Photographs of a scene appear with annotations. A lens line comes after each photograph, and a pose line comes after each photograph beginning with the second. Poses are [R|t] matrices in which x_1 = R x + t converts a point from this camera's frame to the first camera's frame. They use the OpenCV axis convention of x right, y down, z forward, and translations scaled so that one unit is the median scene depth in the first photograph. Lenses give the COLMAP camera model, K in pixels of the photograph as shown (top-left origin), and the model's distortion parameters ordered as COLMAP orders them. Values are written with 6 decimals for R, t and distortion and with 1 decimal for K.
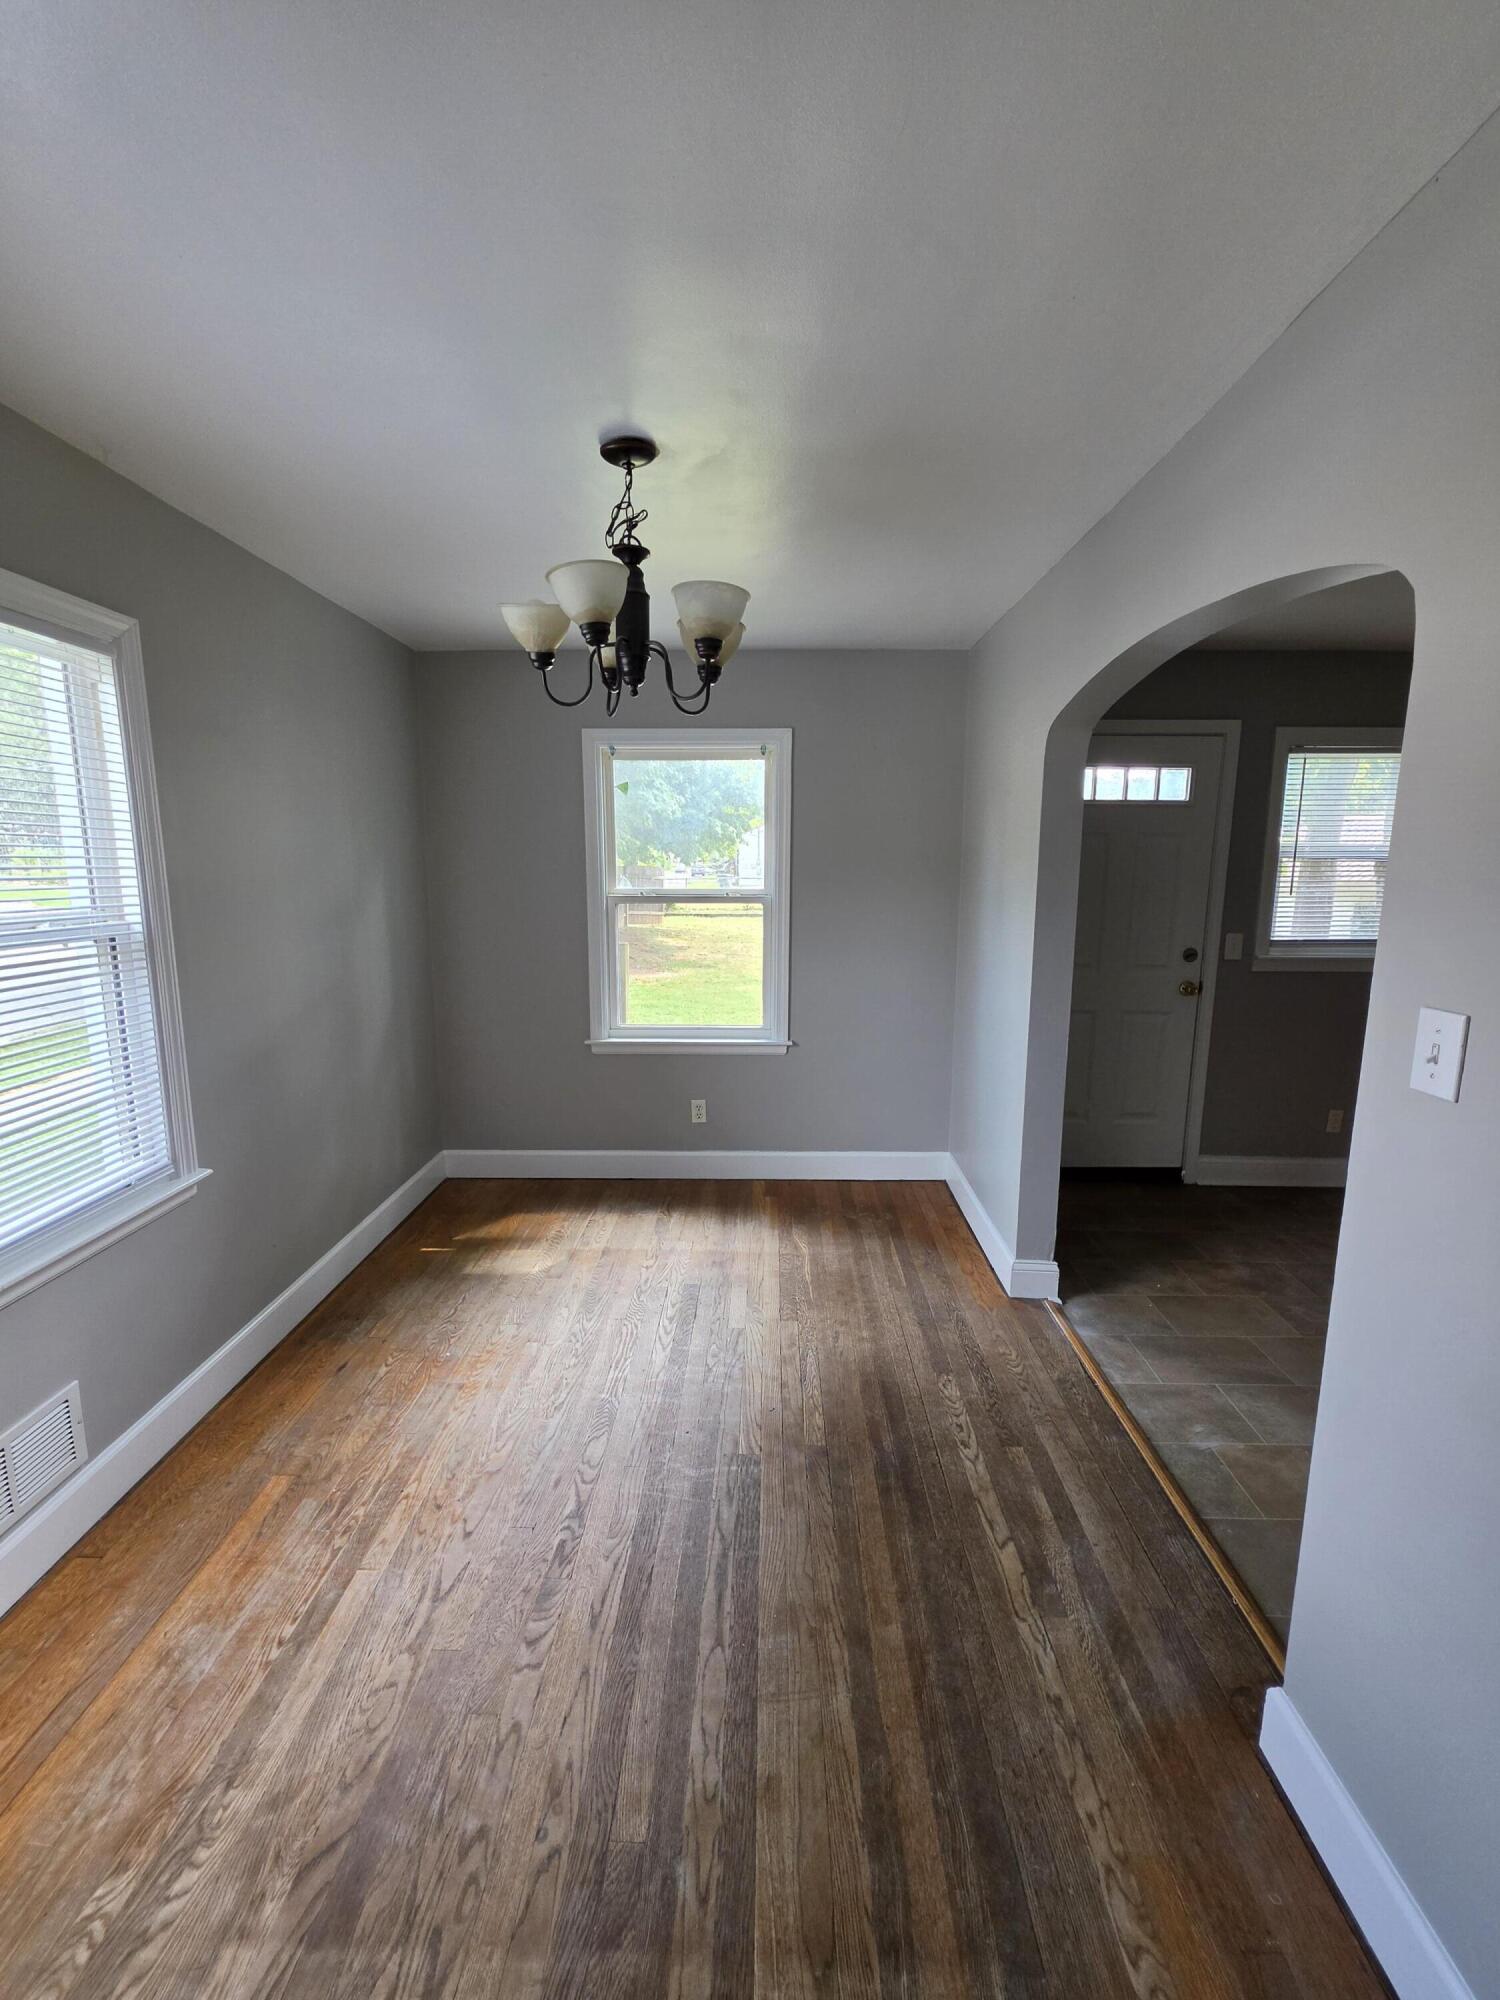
lens RADIAL K [[797.4, 0, 749.3], [0, 797.4, 995.5], [0, 0, 1]] dist [-0.001515, 0.000153]
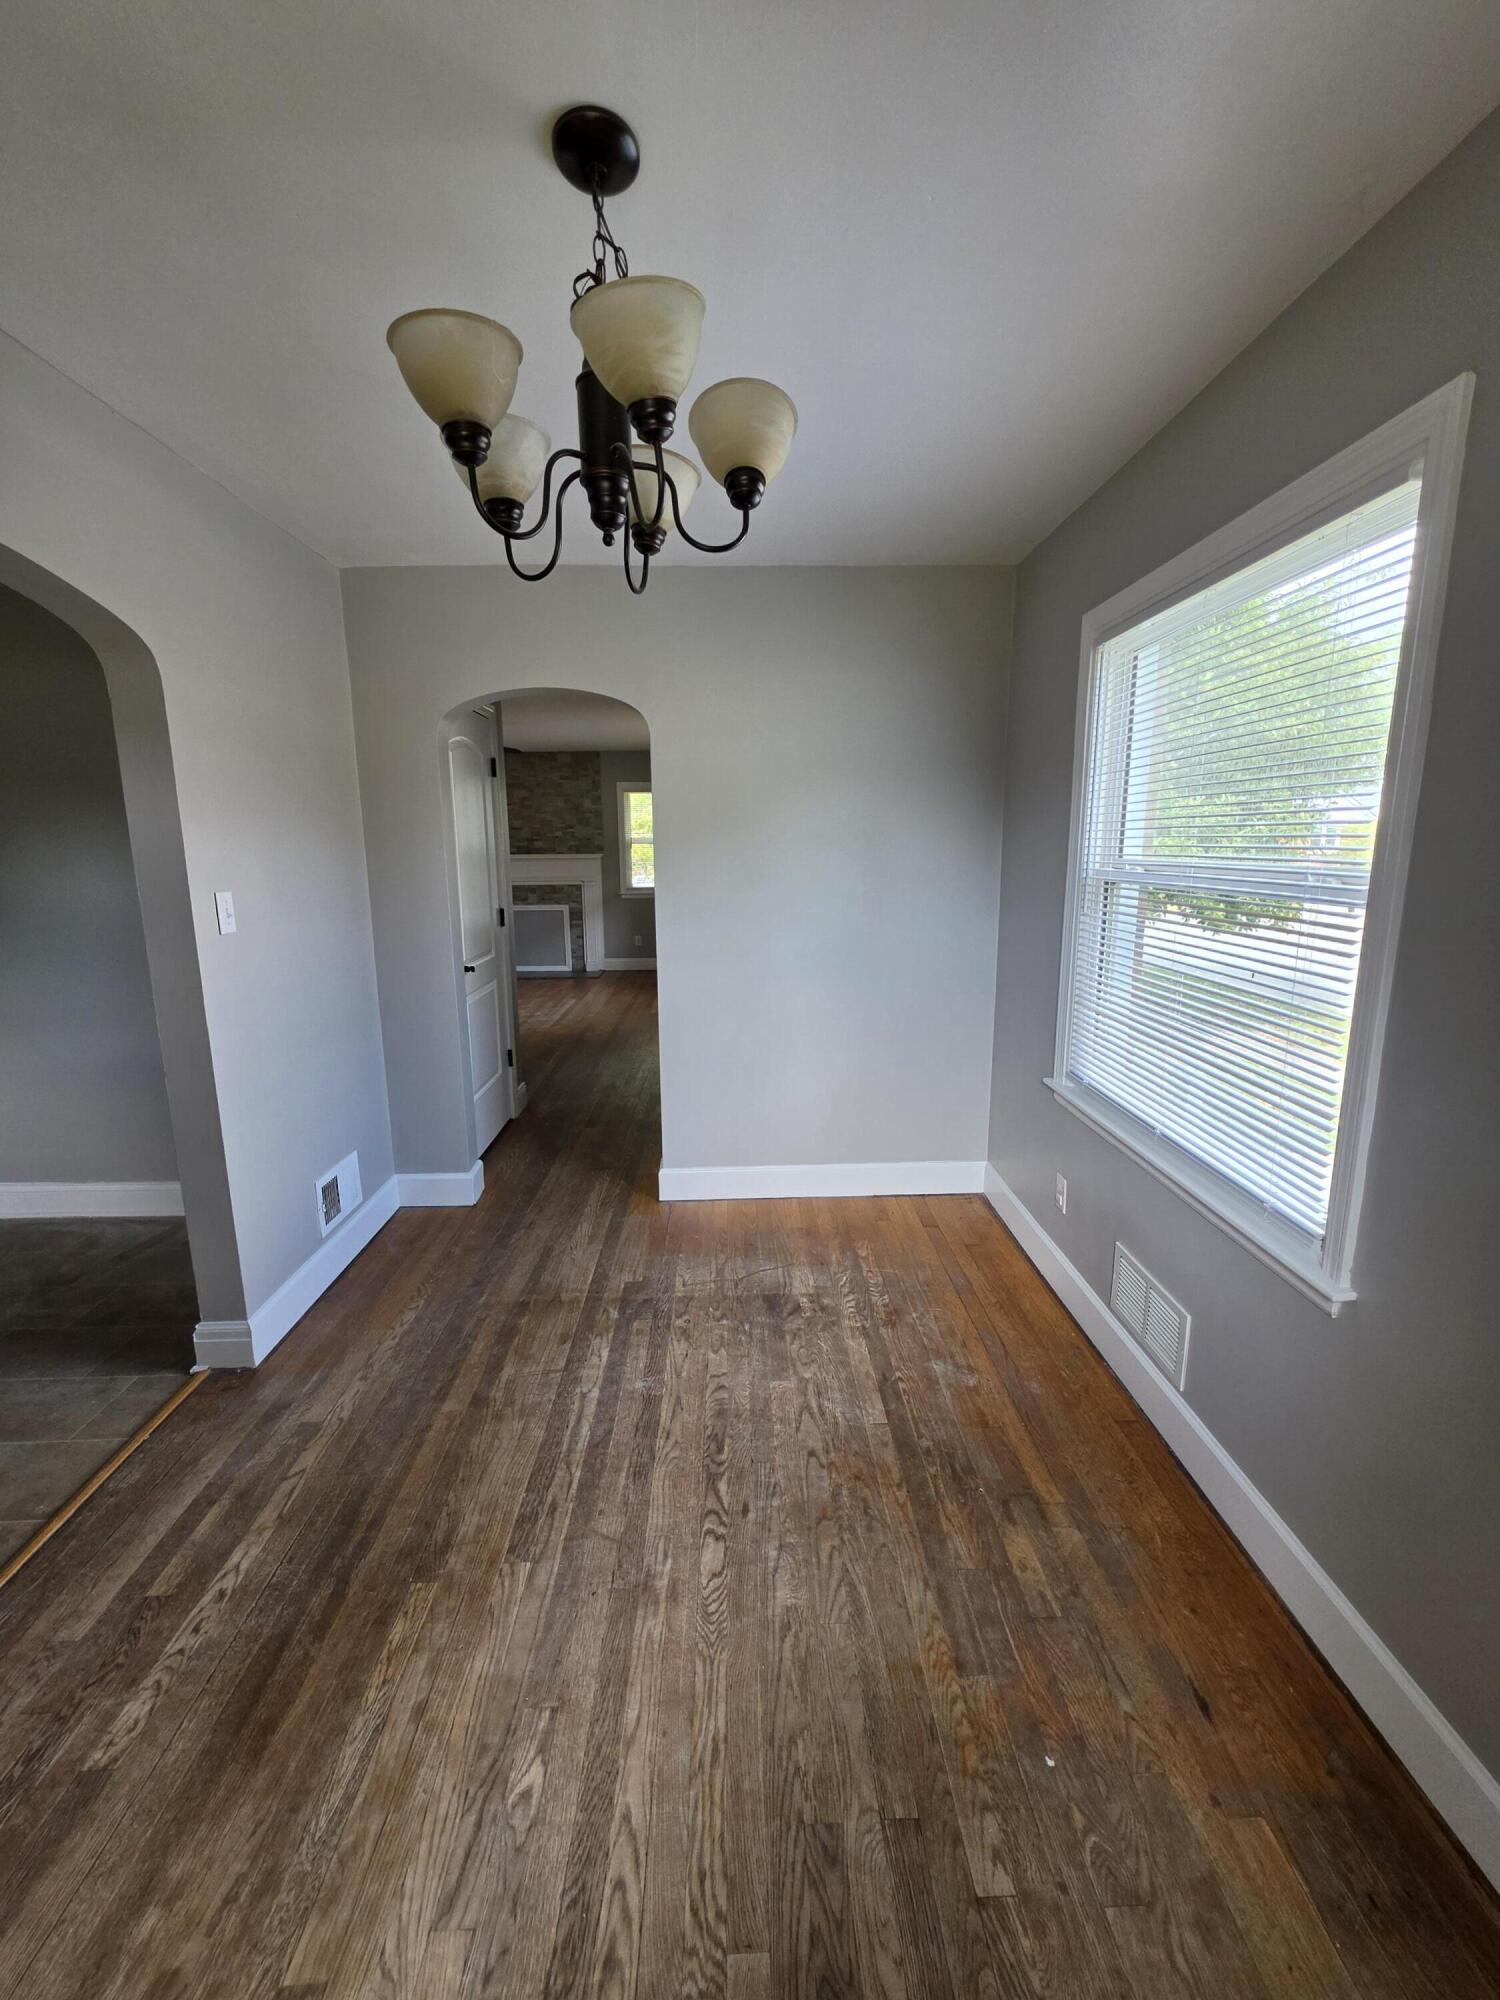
lens RADIAL K [[797.4, 0, 739.7], [0, 797.4, 989.2], [0, 0, 1]] dist [-0.001515, 0.000153]
pose [[-0.999196, 0.010201, -0.038775, -0.236046], [-0.003689, 0.939602, 0.342248, -0.278225], [0.039924, 0.342116, -0.938809, 1.877807]]
